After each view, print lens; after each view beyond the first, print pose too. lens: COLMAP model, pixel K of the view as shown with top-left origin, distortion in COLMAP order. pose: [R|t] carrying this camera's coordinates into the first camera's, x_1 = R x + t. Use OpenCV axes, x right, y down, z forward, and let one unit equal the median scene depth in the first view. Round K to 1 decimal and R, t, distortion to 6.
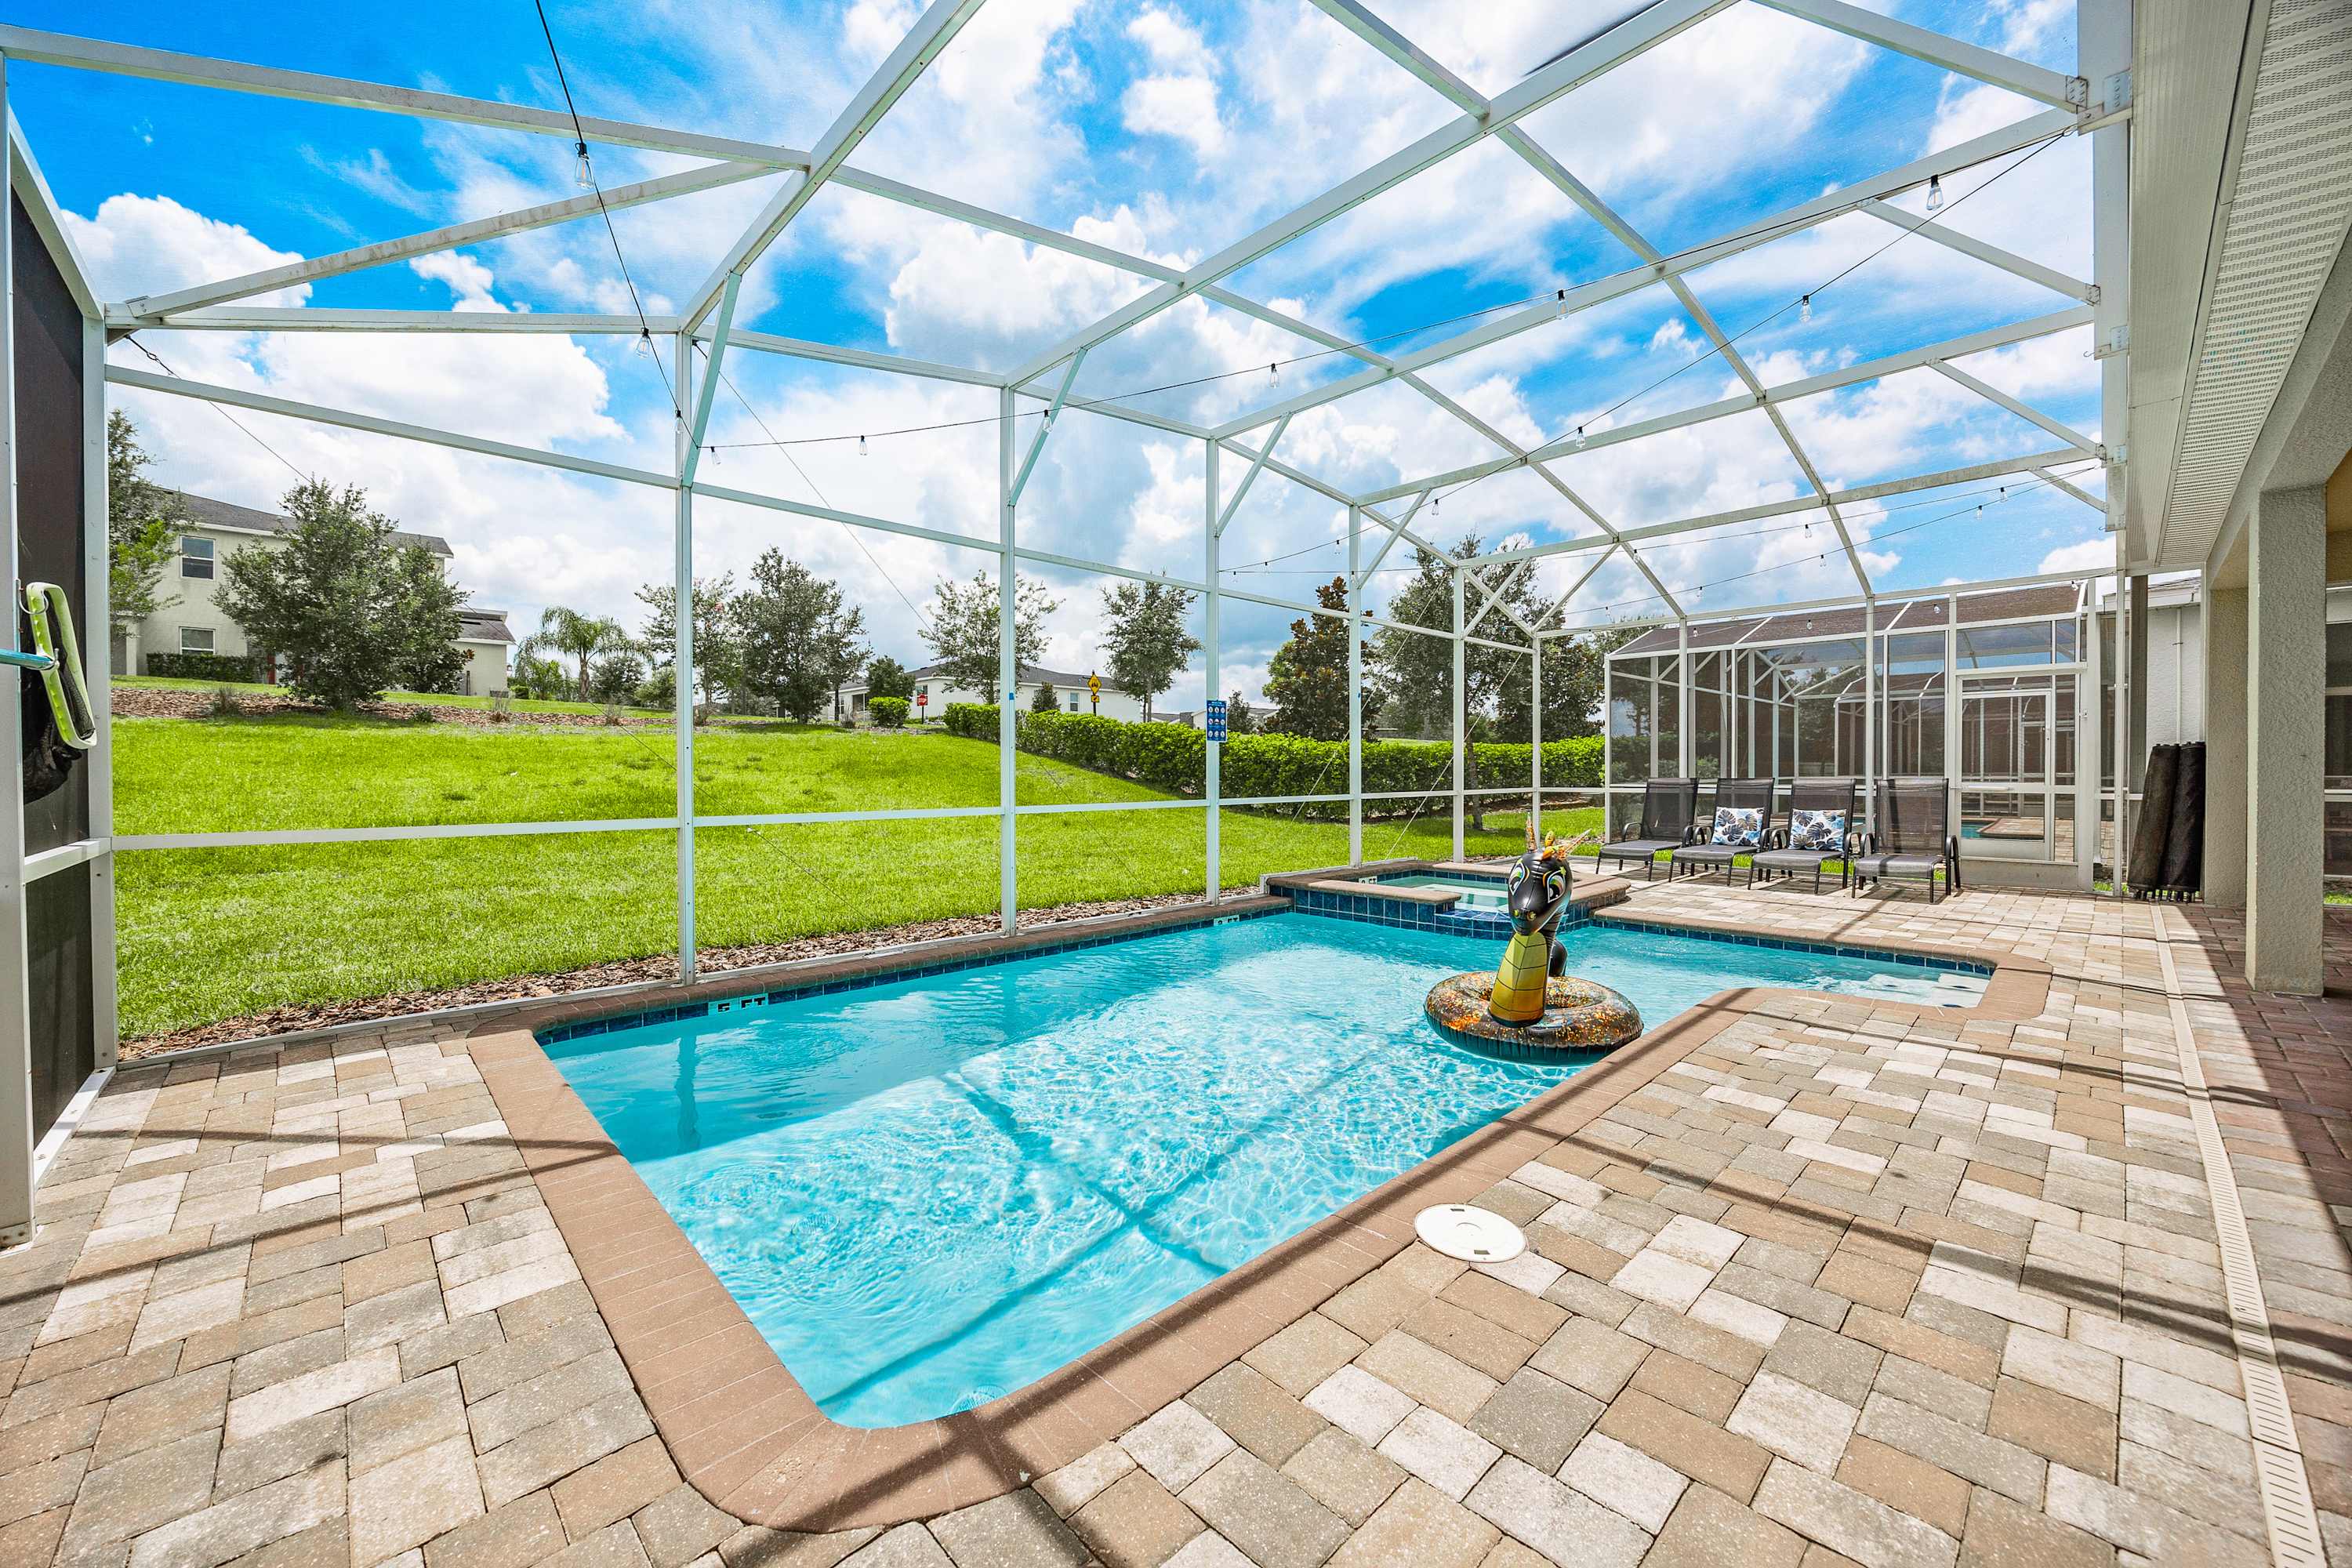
lens RADIAL K [[900.4, 0, 1174.4], [0, 900.4, 783.5], [0, 0, 1]] dist [0.000883, 0.000021]
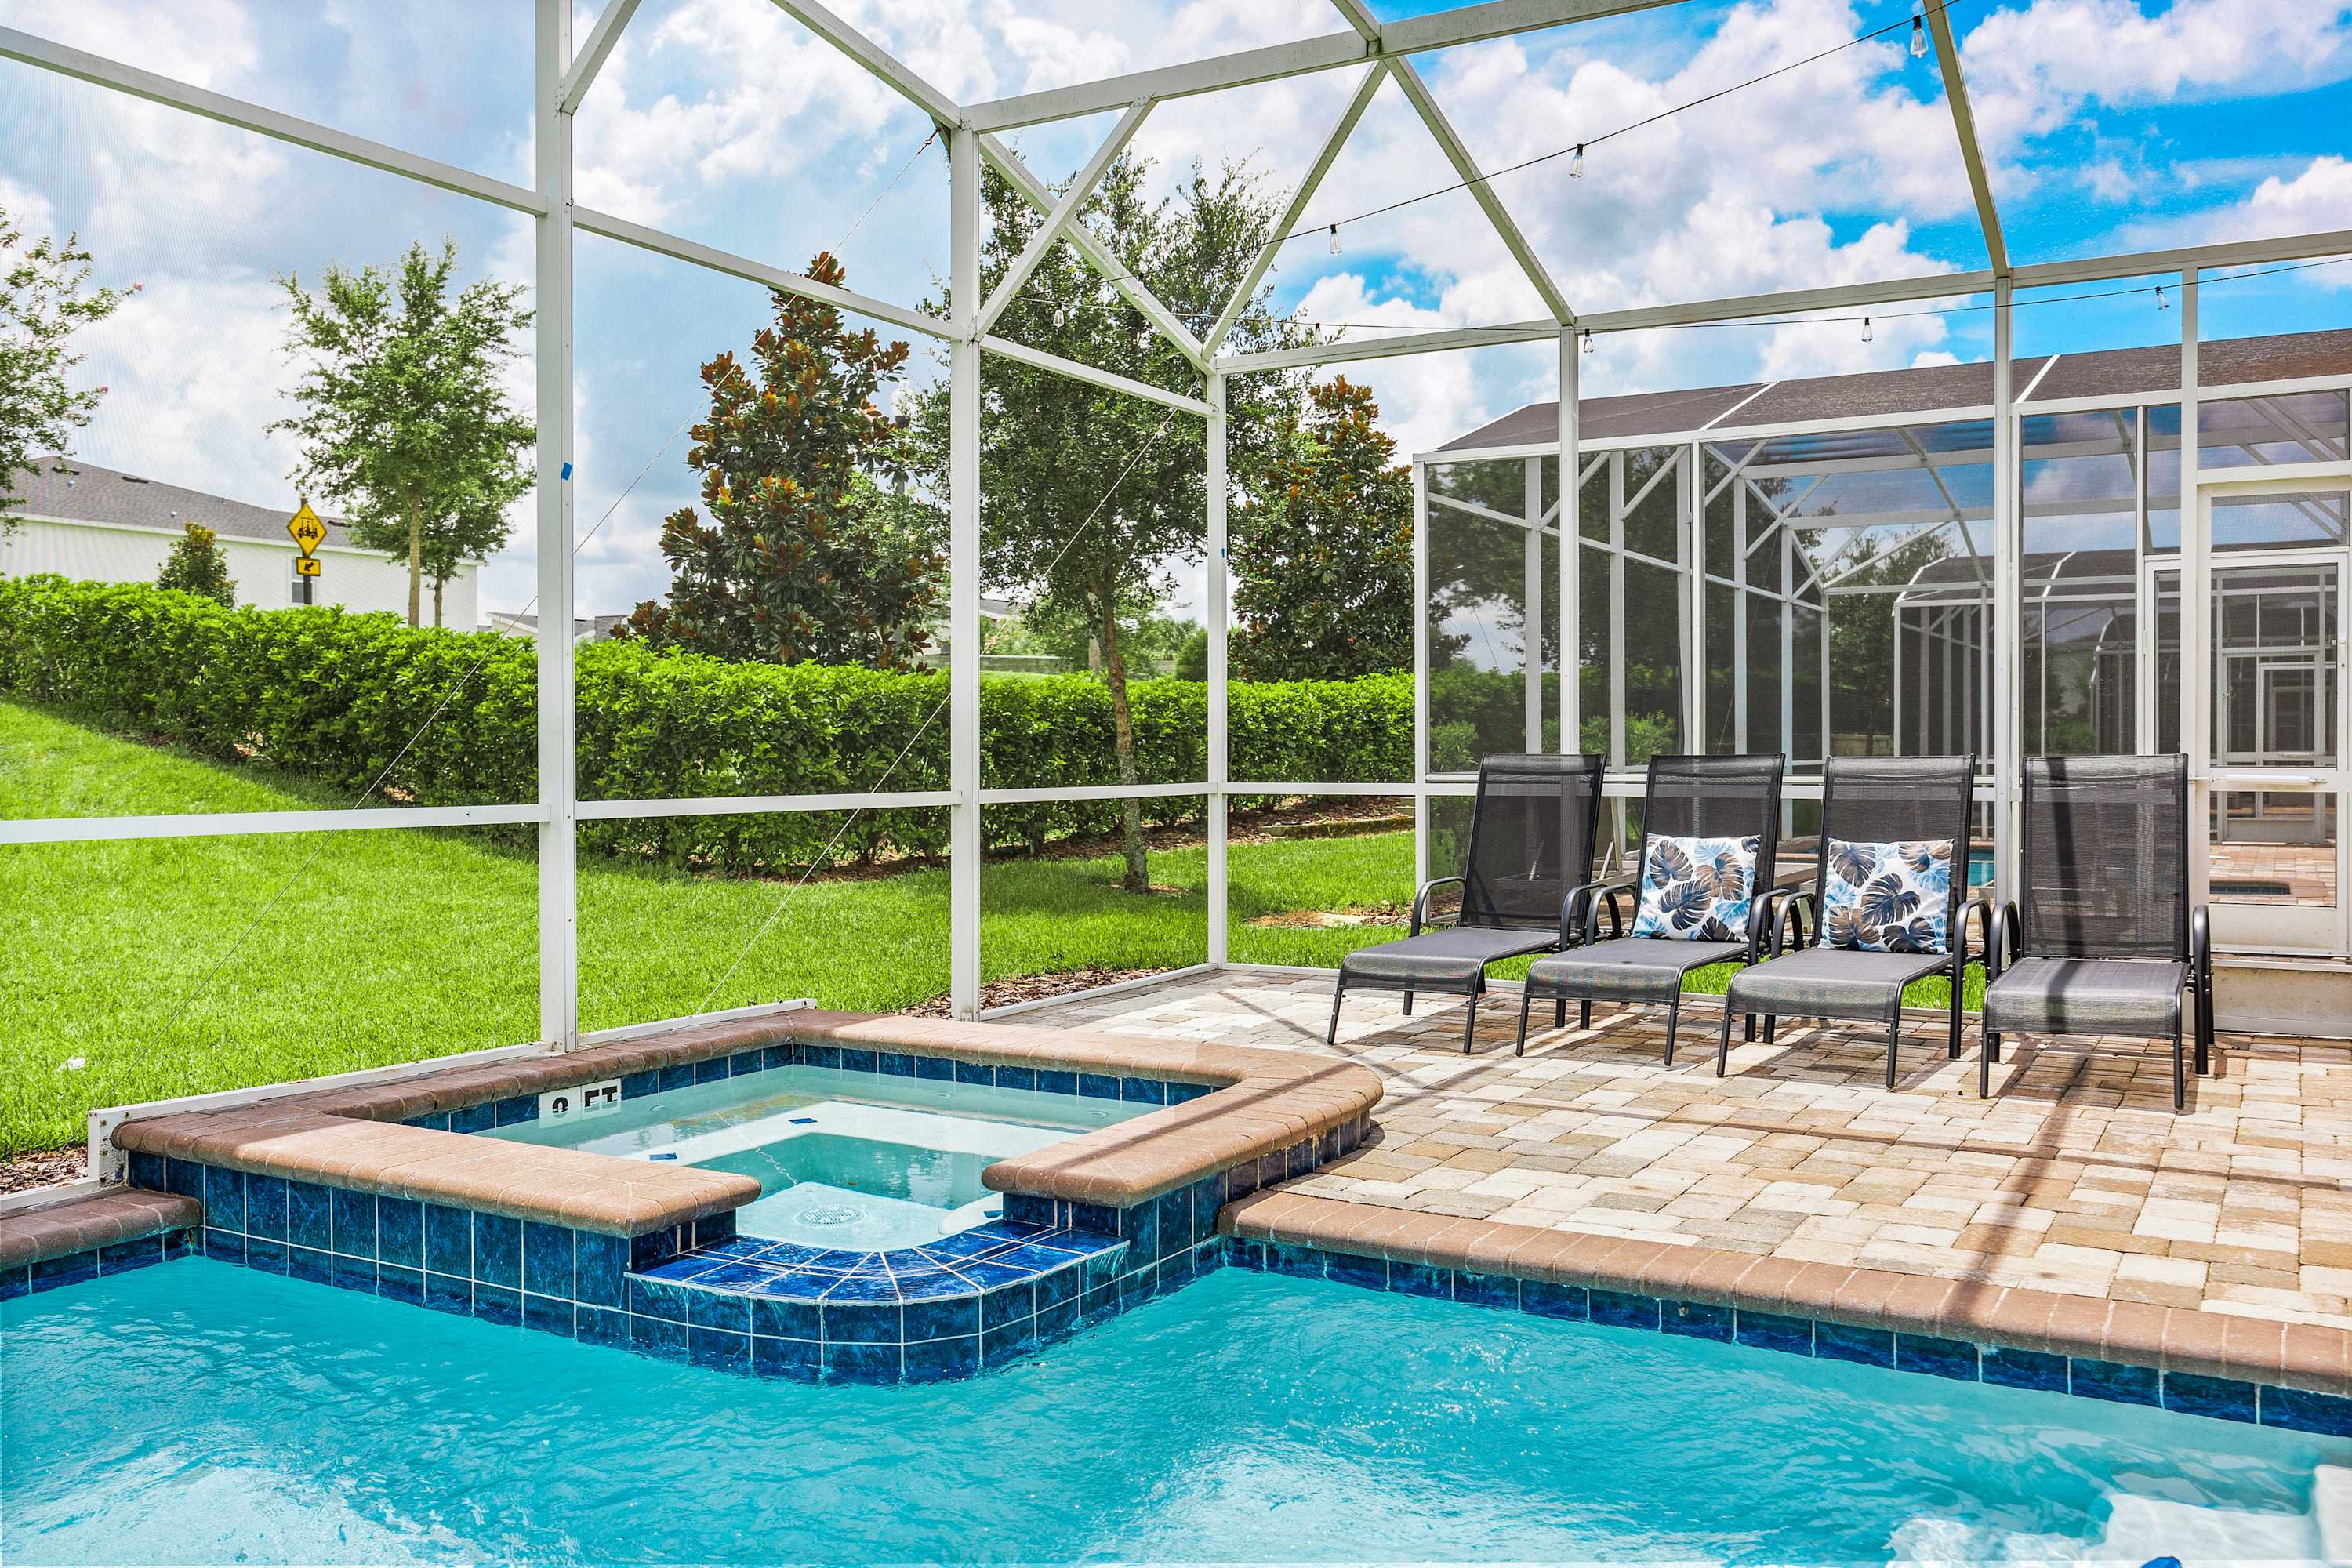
lens RADIAL K [[1938.1, 0, 1176.5], [0, 1938.1, 776.0], [0, 0, 1]] dist [0.004628, 0.002790]
pose [[0.960019, -0.000778, 0.279932, 0.165030], [0.001036, 0.999999, -0.000775, 0.002312], [-0.279931, 0.001034, 0.960019, 0.247807]]
